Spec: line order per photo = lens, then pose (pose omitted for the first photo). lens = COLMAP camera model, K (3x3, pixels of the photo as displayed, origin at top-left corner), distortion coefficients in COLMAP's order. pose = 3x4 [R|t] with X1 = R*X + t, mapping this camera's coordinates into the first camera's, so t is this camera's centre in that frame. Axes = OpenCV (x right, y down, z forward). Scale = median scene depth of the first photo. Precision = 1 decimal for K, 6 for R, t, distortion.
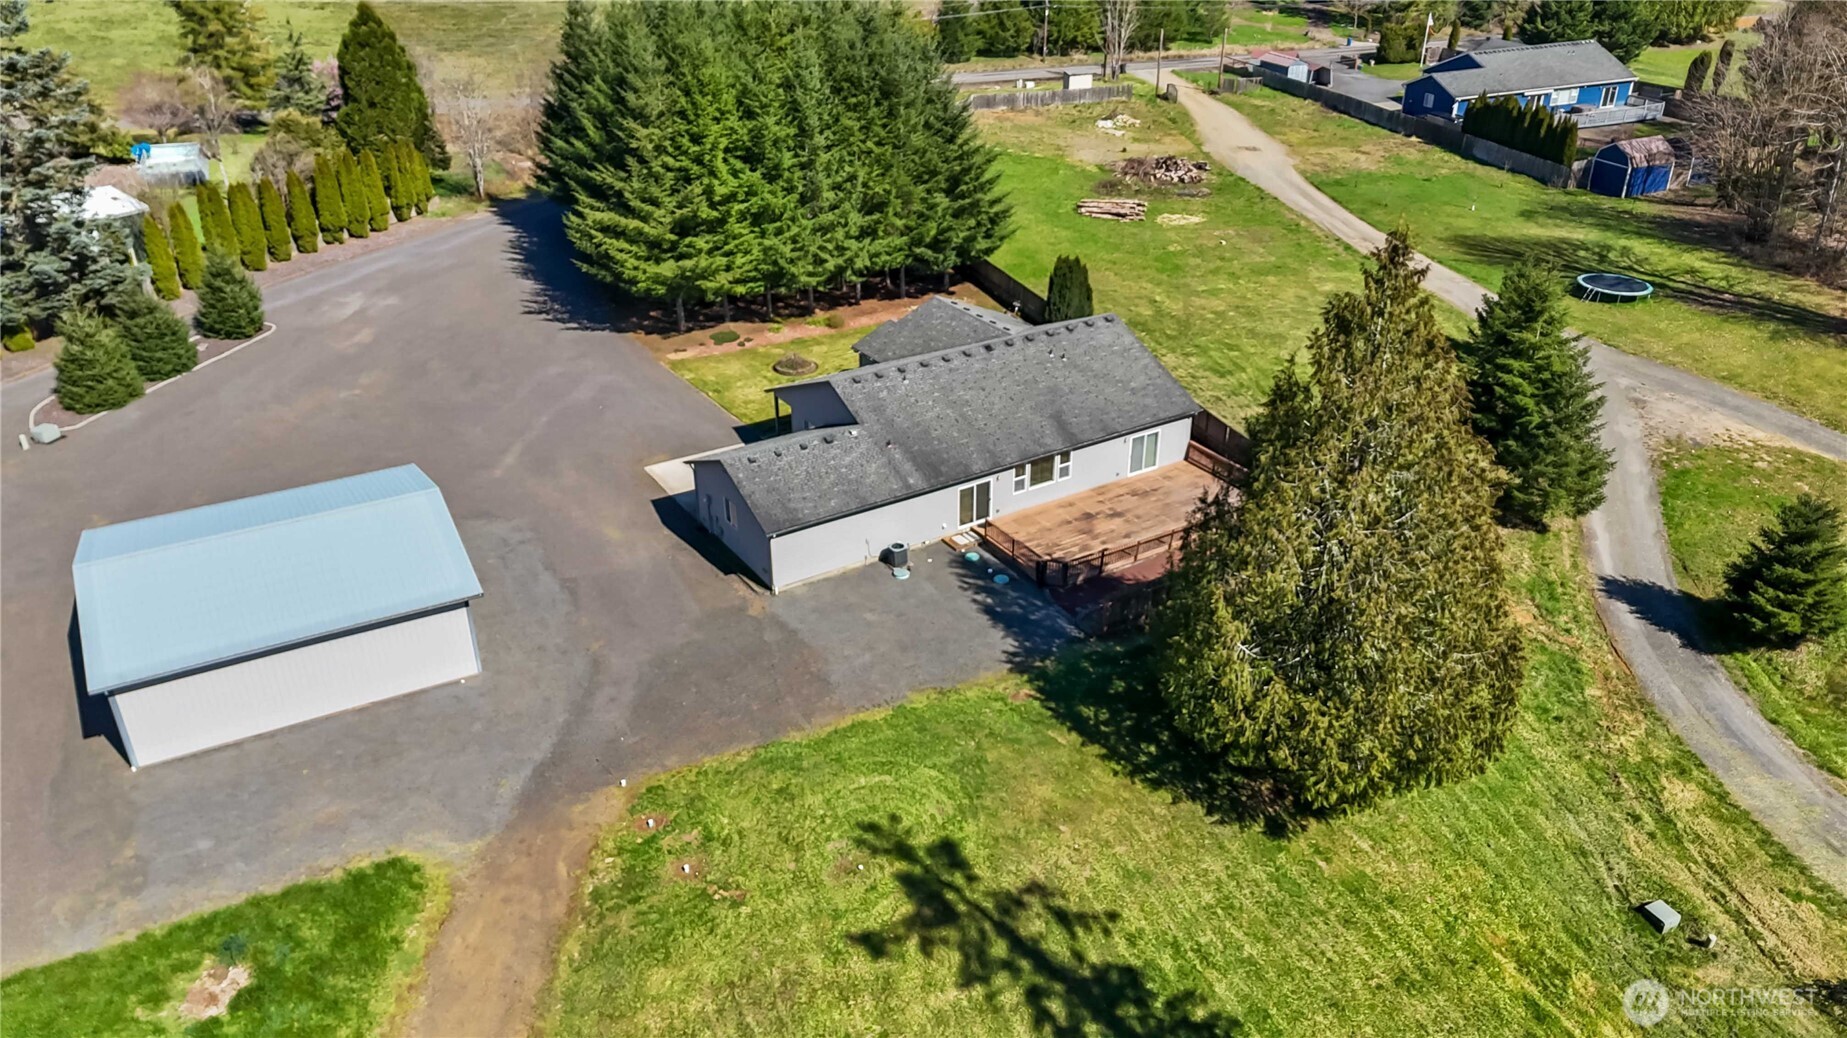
lens RADIAL K [[1329.7, 0, 923.5], [0, 1329.7, 519.0], [0, 0, 1]] dist [0.002931, 0.000645]
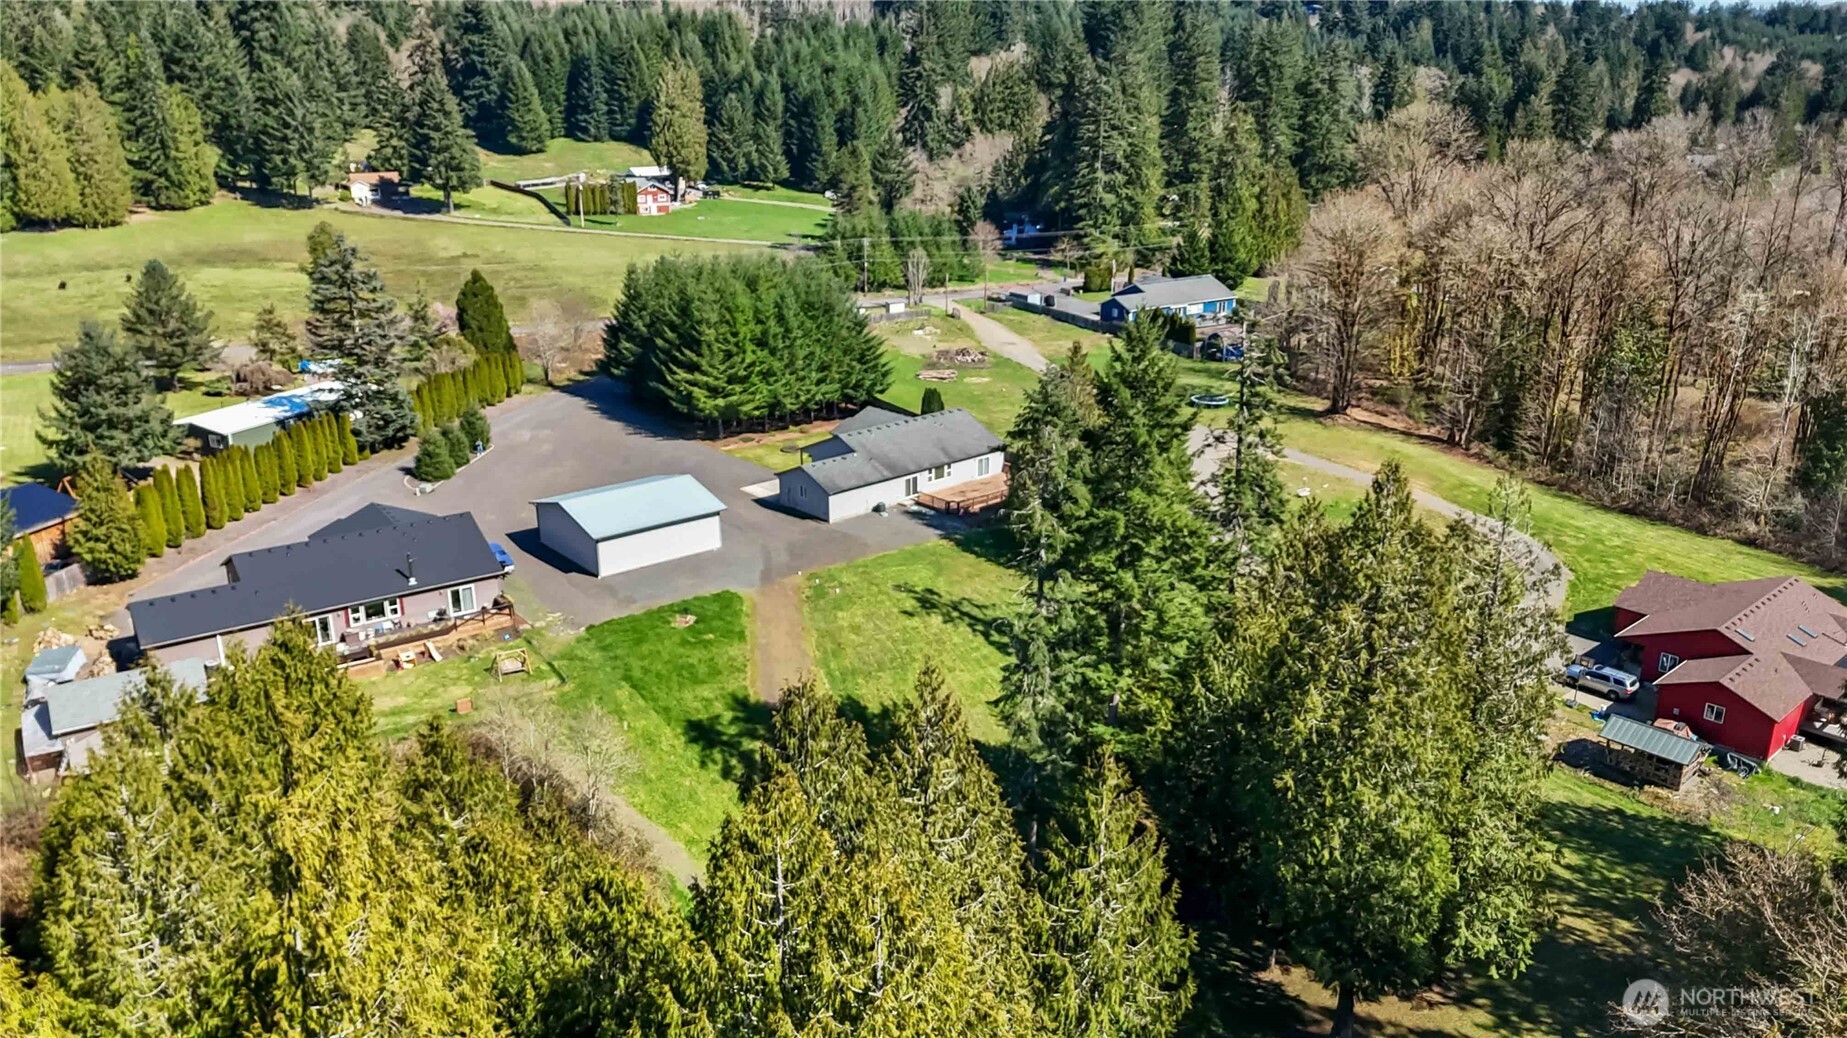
lens RADIAL K [[1329.7, 0, 923.5], [0, 1329.7, 519.0], [0, 0, 1]] dist [0.002931, 0.000645]
pose [[0.983210, -0.053194, 0.174553, -0.244174], [0.082106, 0.983229, -0.162849, 0.298684], [-0.162963, 0.174447, 0.971088, -0.826587]]
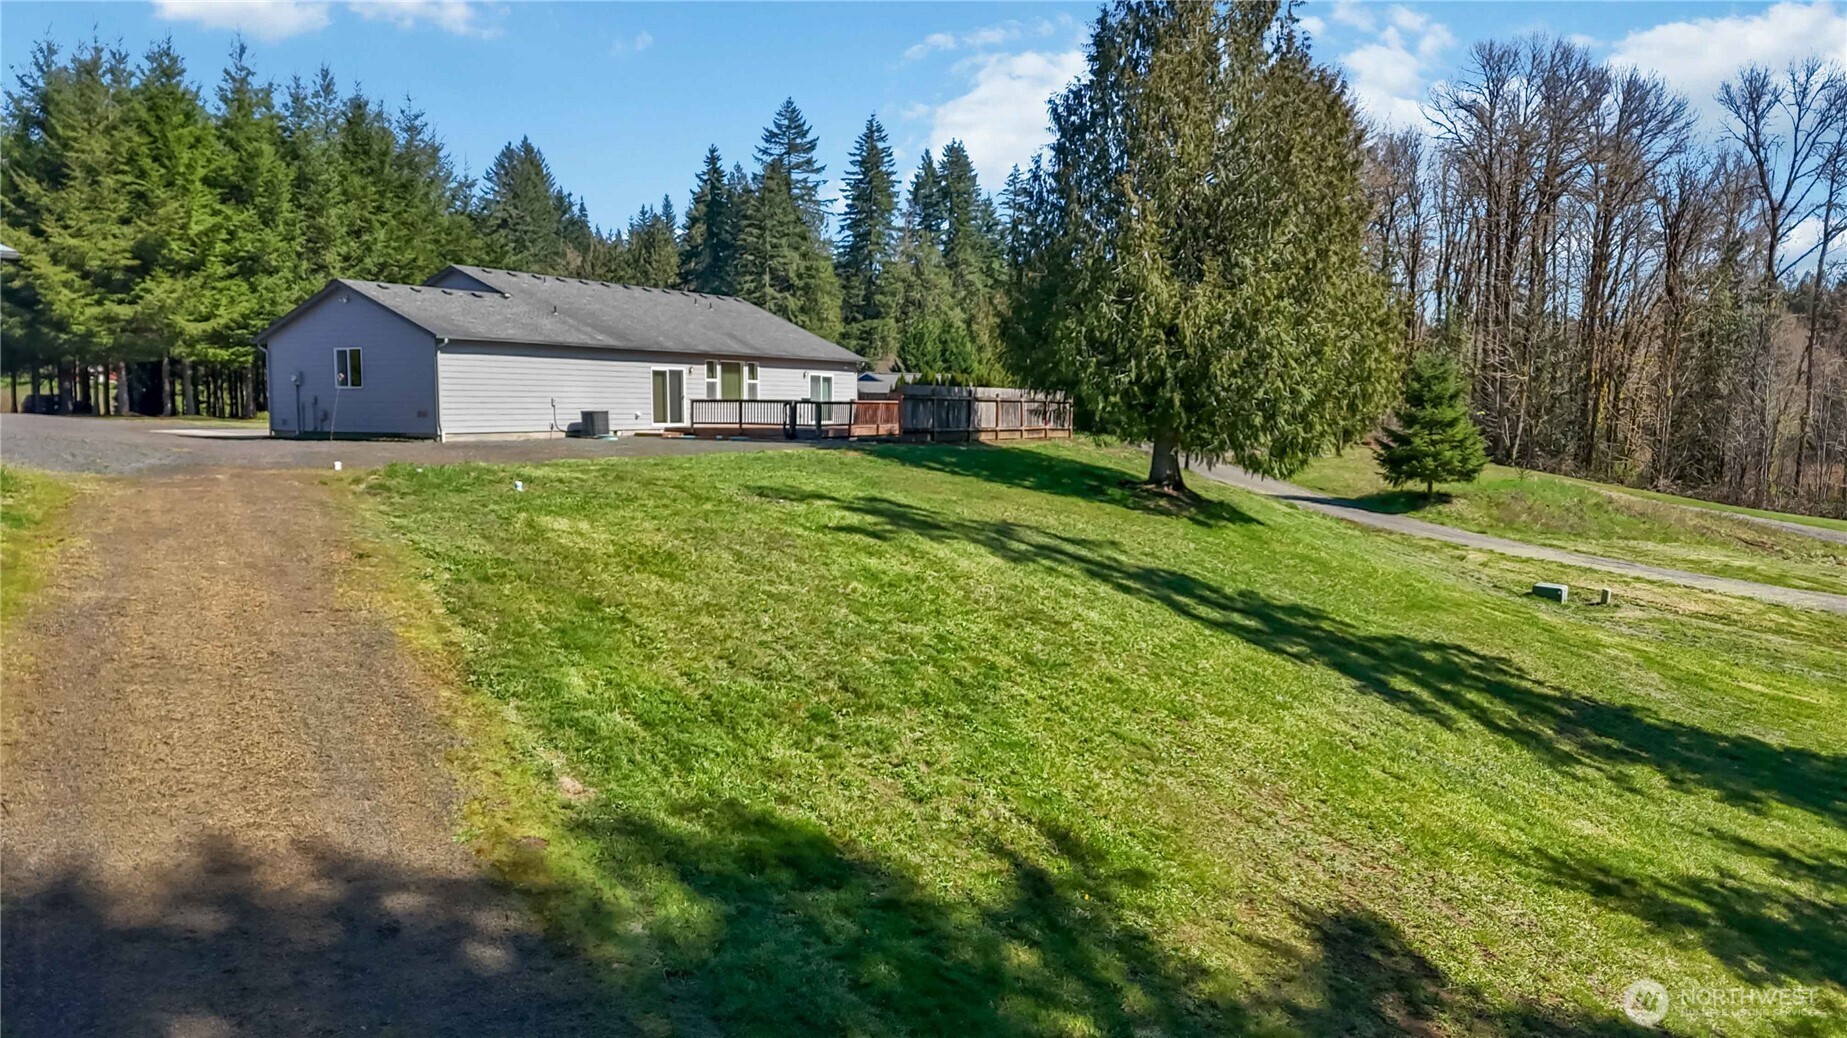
lens RADIAL K [[1352.8, 0, 923.5], [0, 1352.8, 519.0], [0, 0, 1]] dist [0.012850, 0.003031]
pose [[0.876635, -0.038429, 0.479619, -0.165328], [0.227515, 0.911434, -0.342819, 0.278253], [-0.423967, 0.409648, 0.807738, 0.240505]]
